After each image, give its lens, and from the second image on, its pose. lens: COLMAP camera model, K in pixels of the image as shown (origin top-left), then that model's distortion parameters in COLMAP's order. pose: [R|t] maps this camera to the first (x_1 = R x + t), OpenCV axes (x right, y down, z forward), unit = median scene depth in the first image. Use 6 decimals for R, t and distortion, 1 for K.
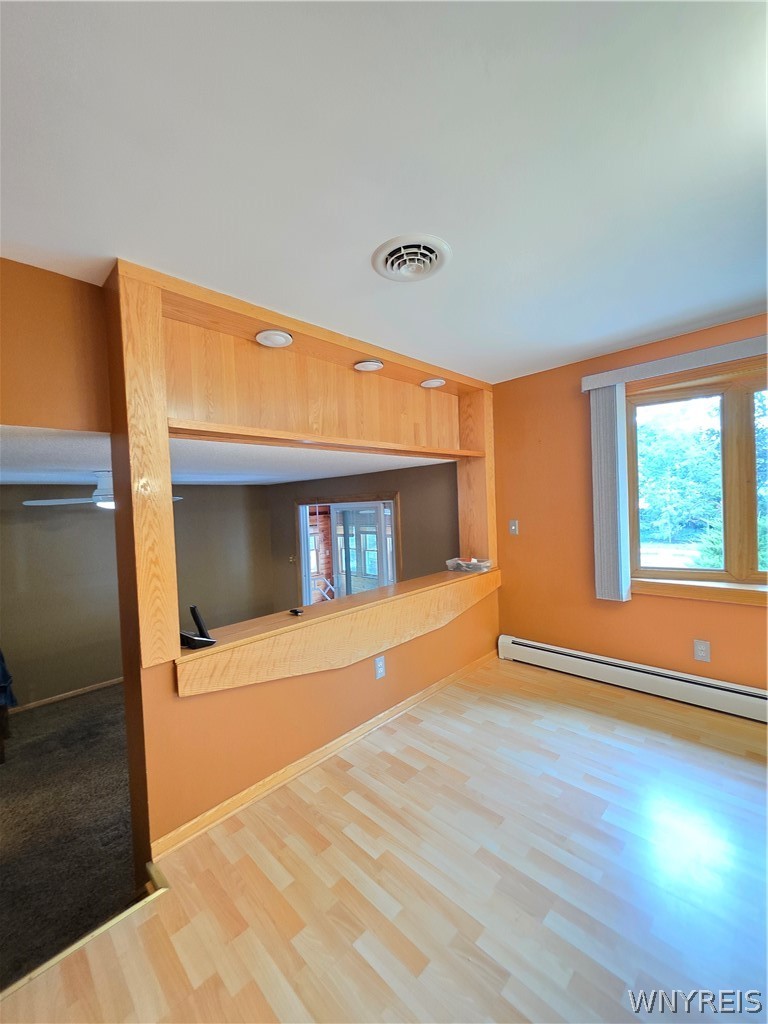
lens RADIAL K [[410.3, 0, 381.2], [0, 410.3, 513.0], [0, 0, 1]] dist [0.001448, 0.000463]
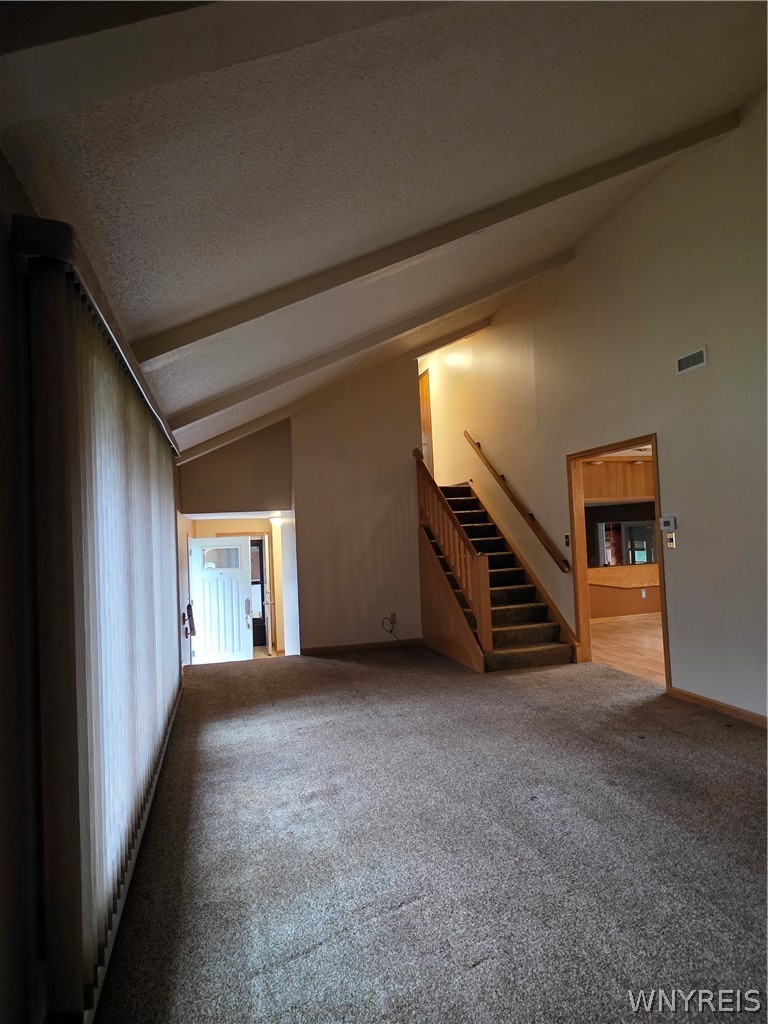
lens RADIAL K [[572.8, 0, 384.0], [0, 572.8, 512.0], [0, 0, 1]] dist [-0.001852, 0.000349]
pose [[0.868789, -0.013298, -0.495004, 0.154066], [-0.002090, 0.999532, -0.030519, 0.005383], [0.495178, 0.027549, 0.868355, -1.191771]]
